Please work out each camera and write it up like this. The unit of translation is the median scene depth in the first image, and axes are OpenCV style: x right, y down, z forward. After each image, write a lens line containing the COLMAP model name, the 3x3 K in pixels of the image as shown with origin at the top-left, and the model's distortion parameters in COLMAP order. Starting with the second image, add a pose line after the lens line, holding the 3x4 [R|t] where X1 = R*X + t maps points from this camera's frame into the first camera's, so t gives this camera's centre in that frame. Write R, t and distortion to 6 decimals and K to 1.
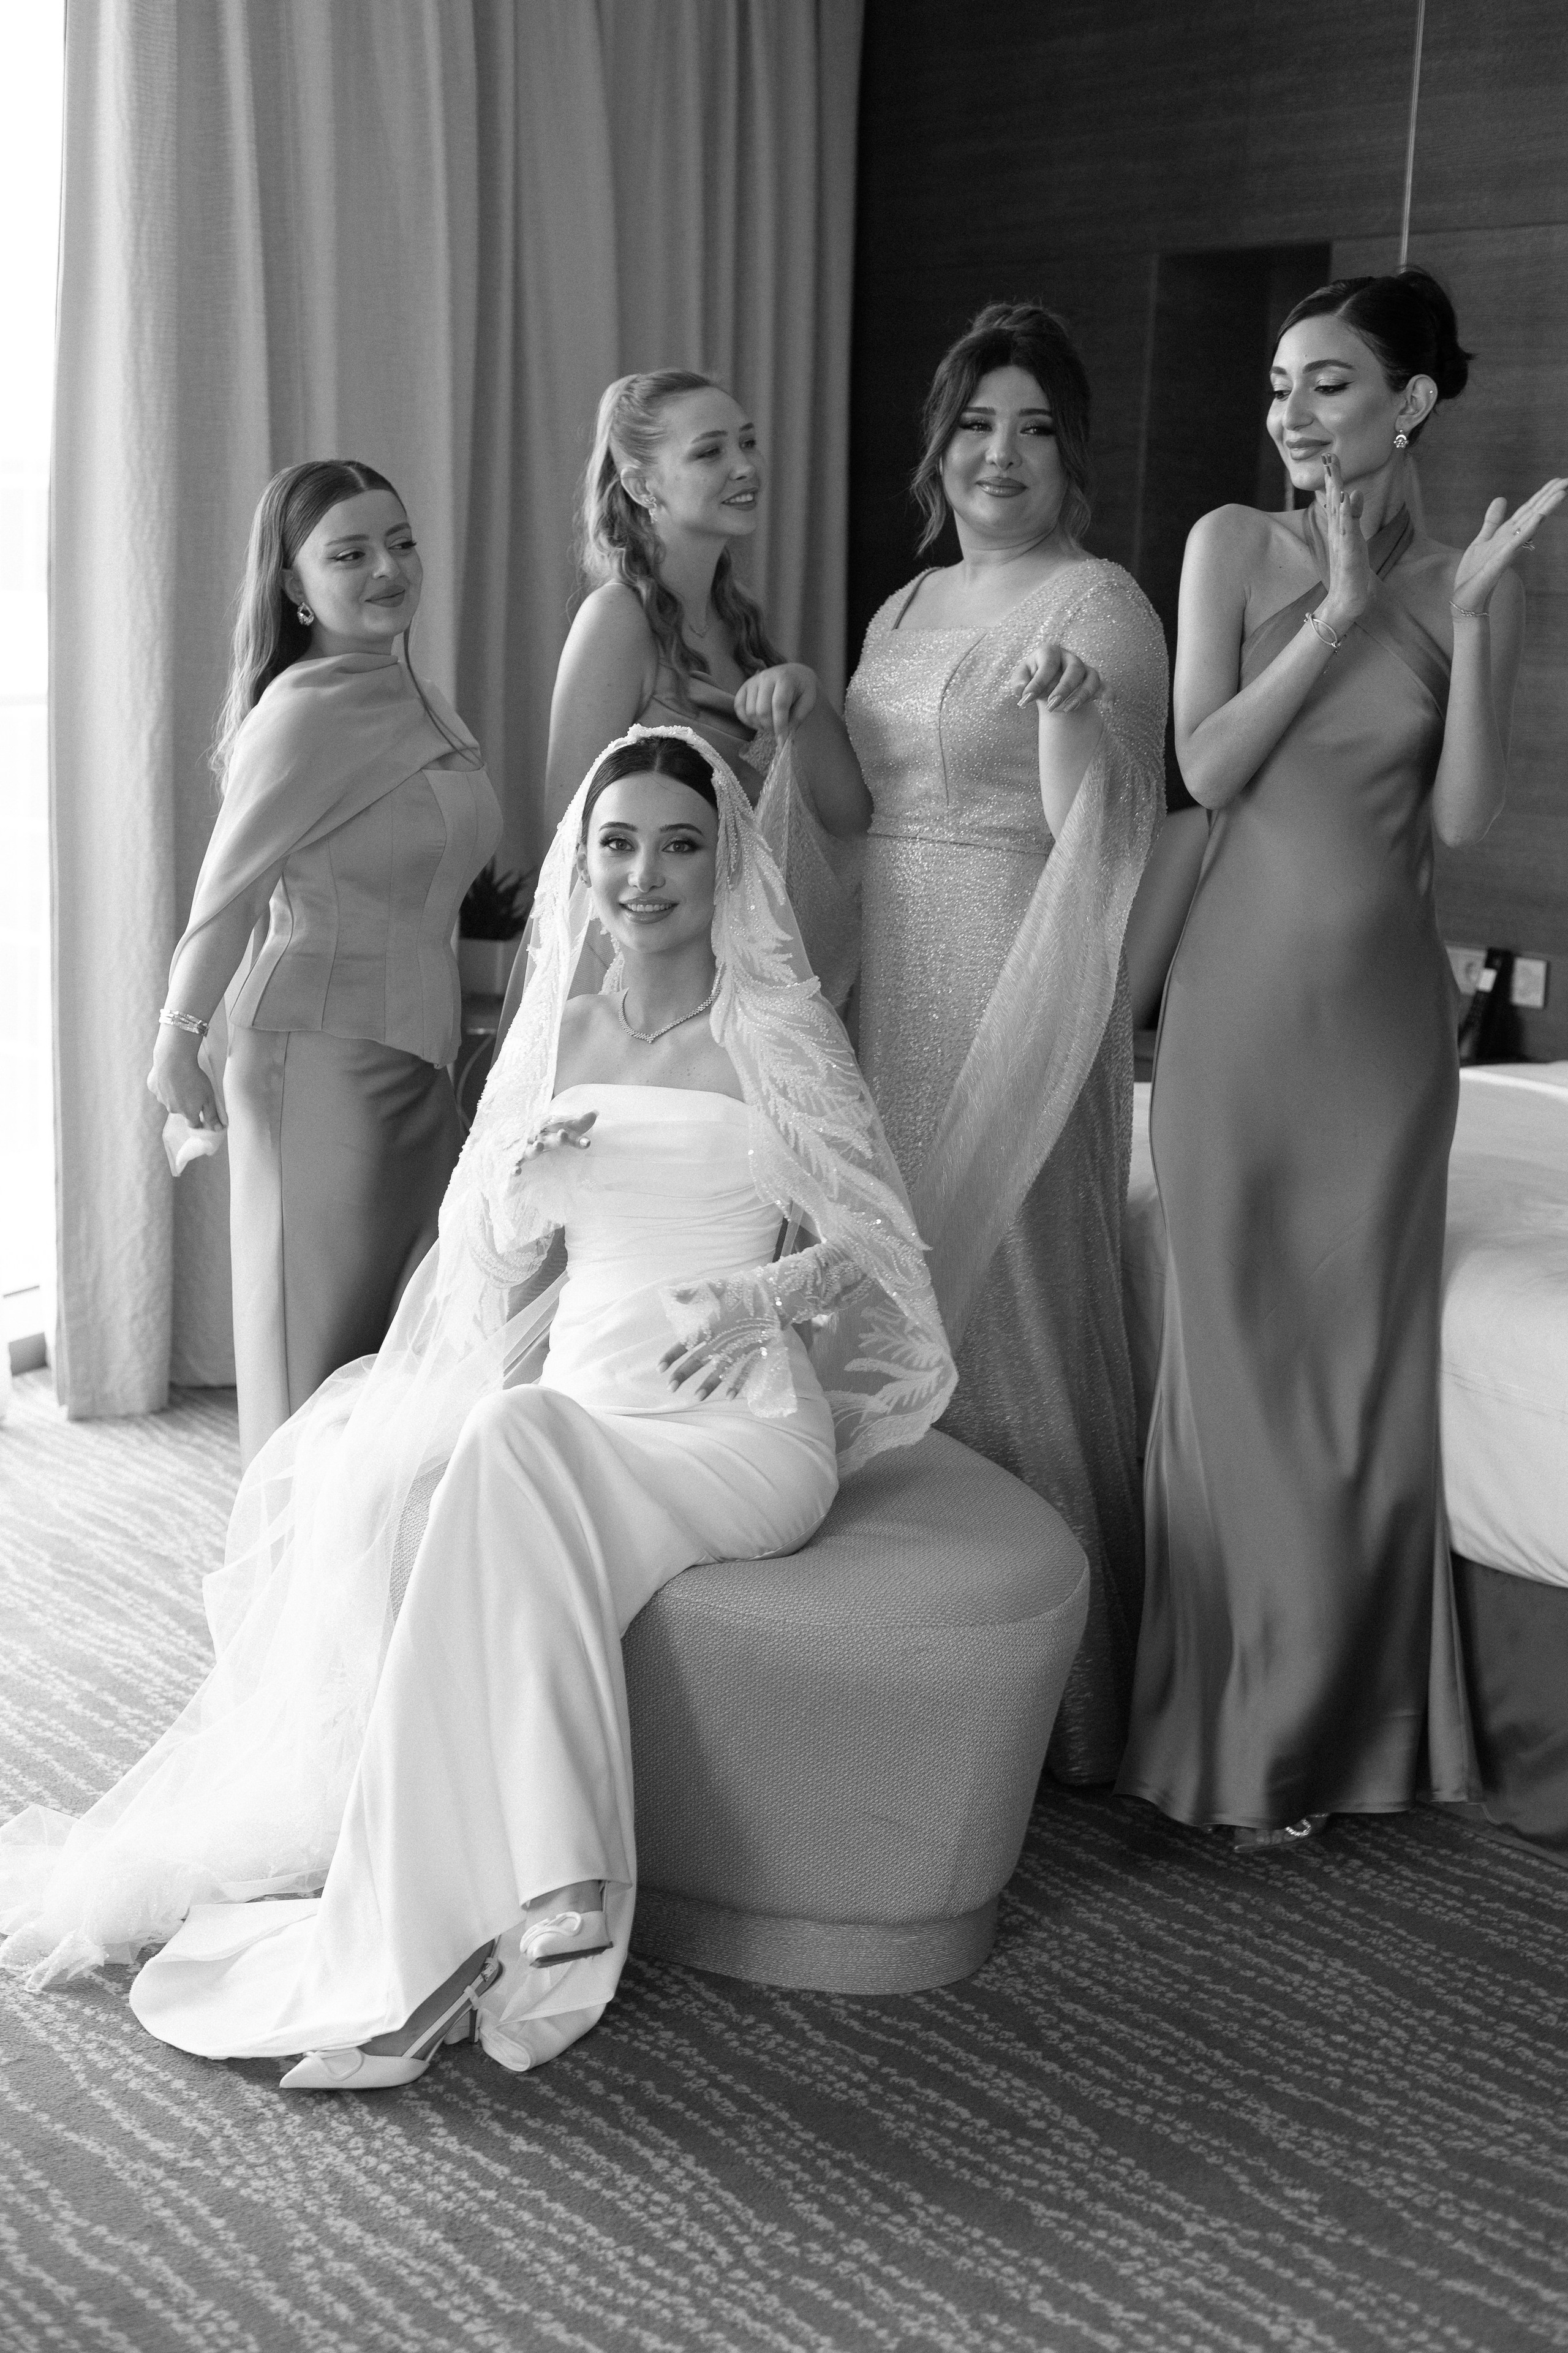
lens RADIAL K [[3487.3, 0, 784.0], [0, 3487.3, 1176.5], [0, 0, 1]] dist [-0.090755, 0.184992]
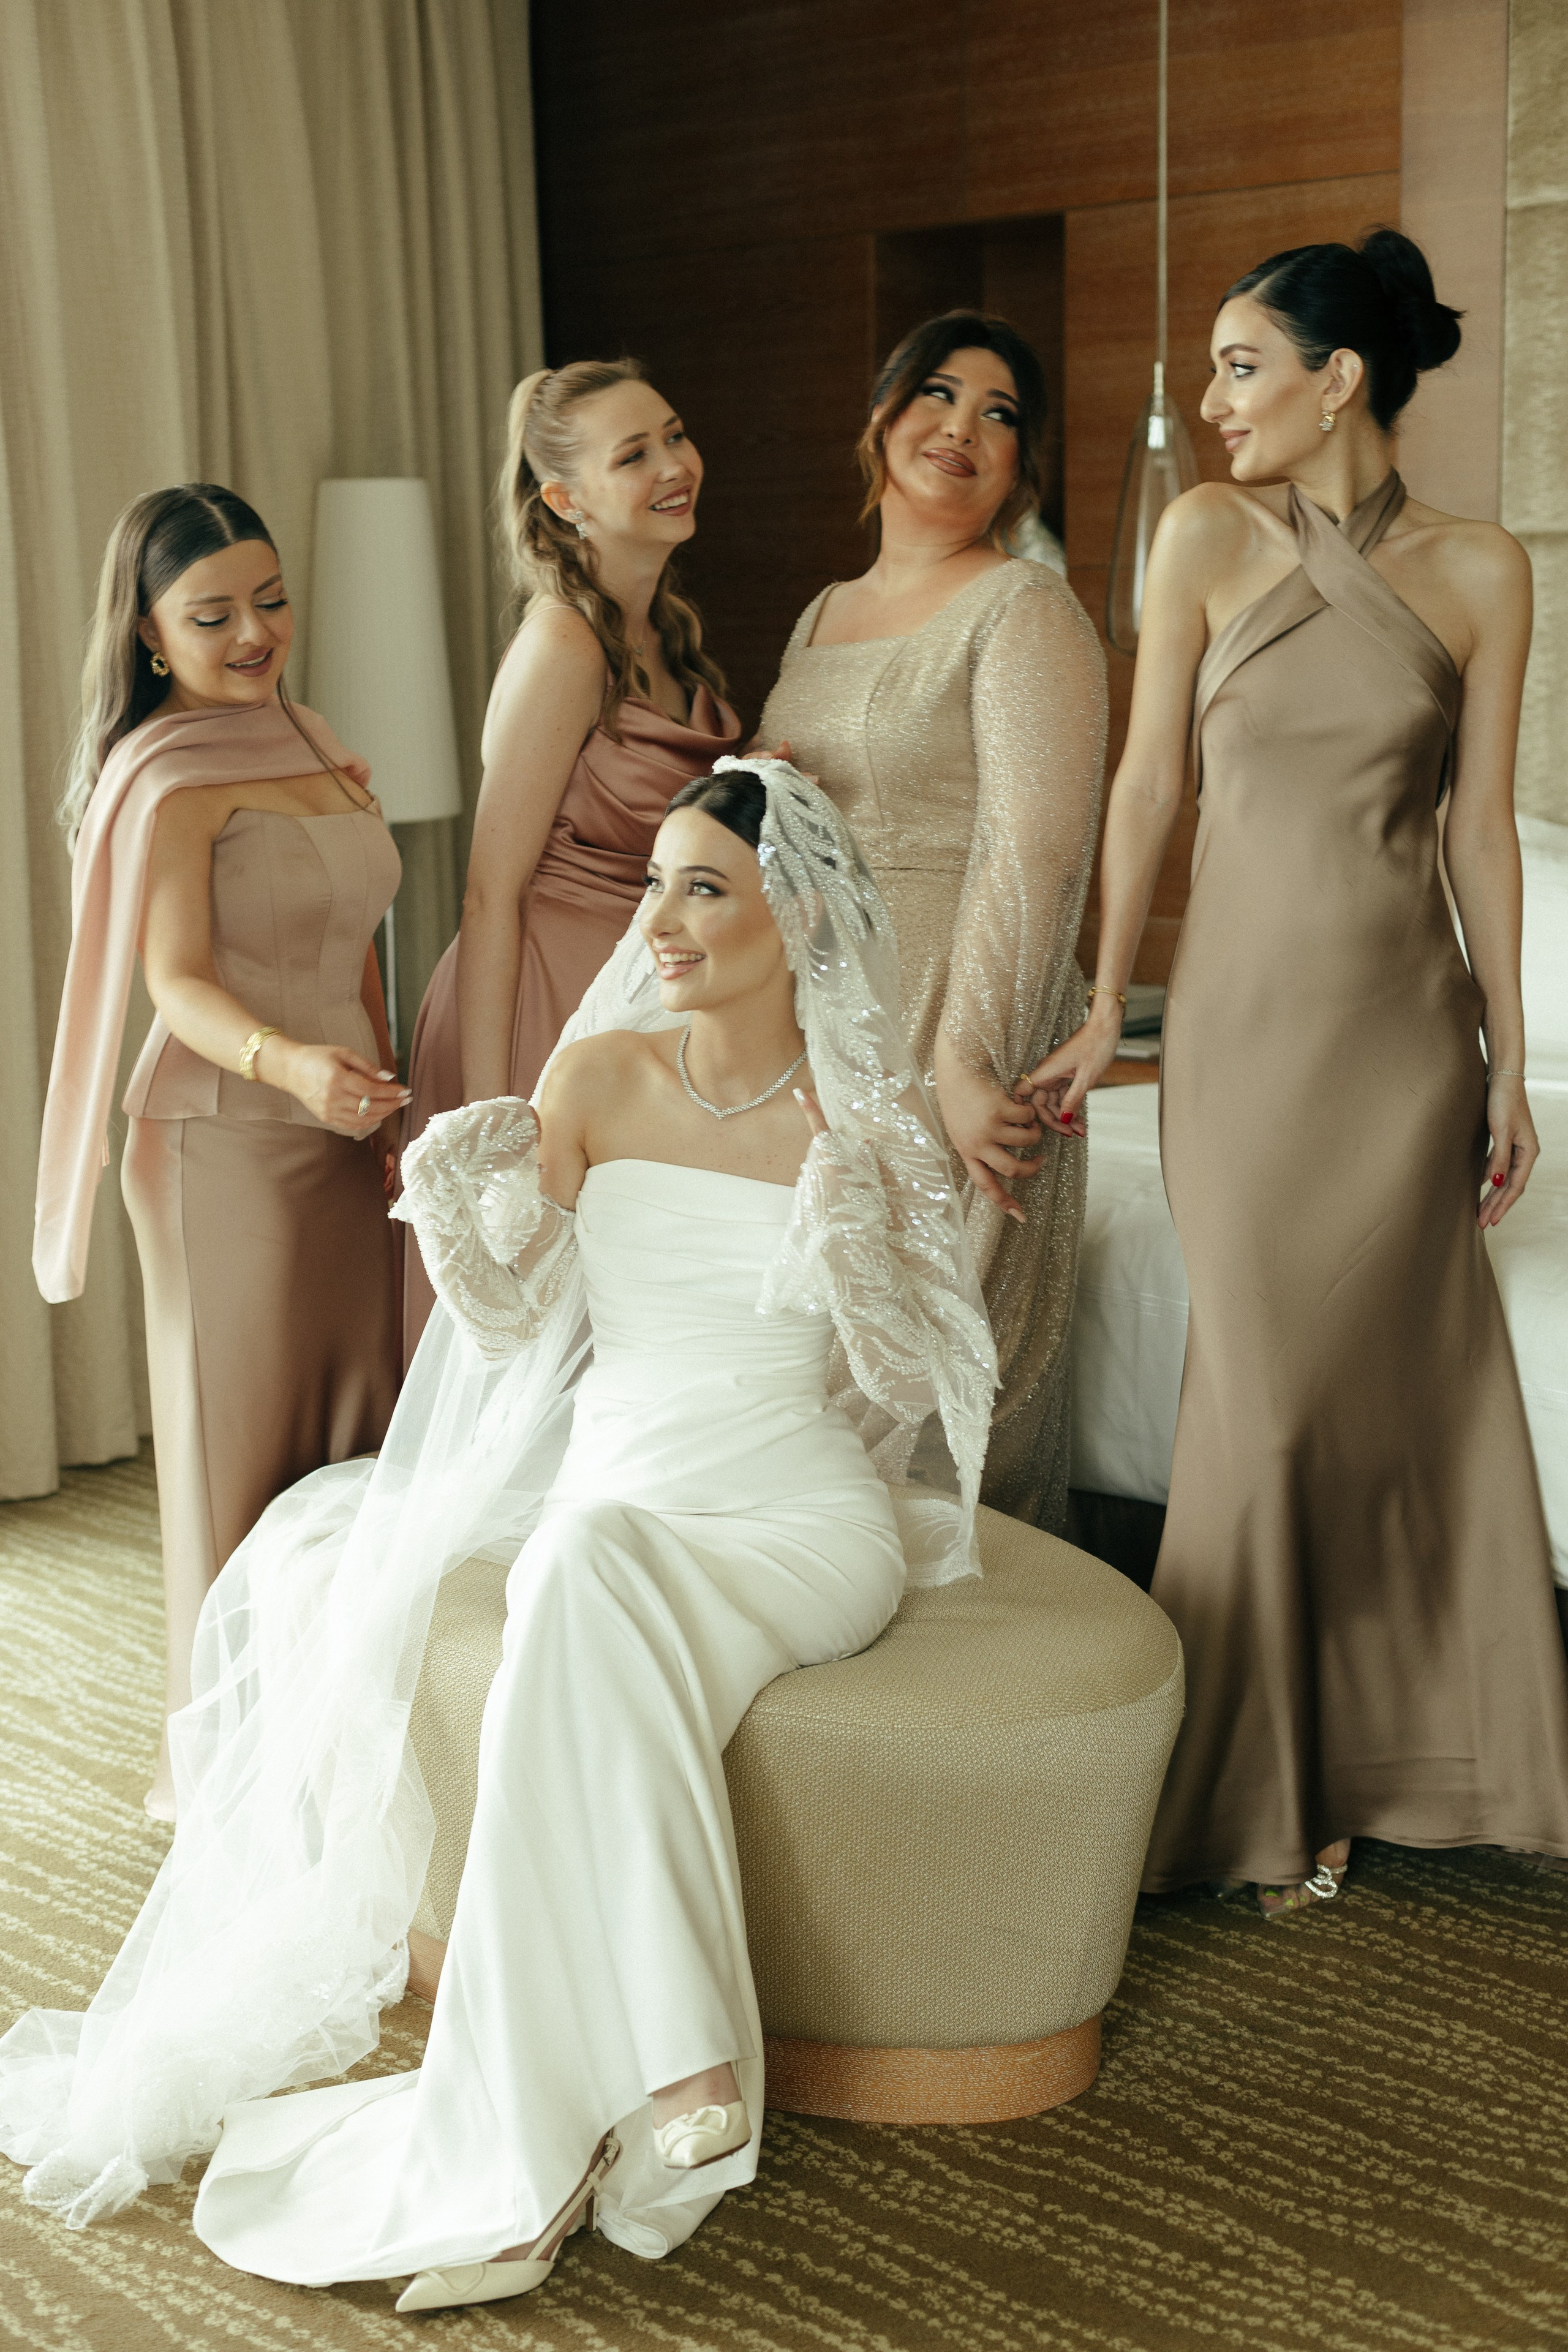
lens RADIAL K [[3486.1, 0, 784.0], [0, 3486.1, 1176.0], [0, 0, 1]] dist [-0.090755, 0.184992]
pose [[0.987915, -0.081263, 0.131987, -0.133287], [0.081249, 0.996679, 0.005494, -0.024246], [-0.131995, 0.005296, 0.991236, 0.096234]]
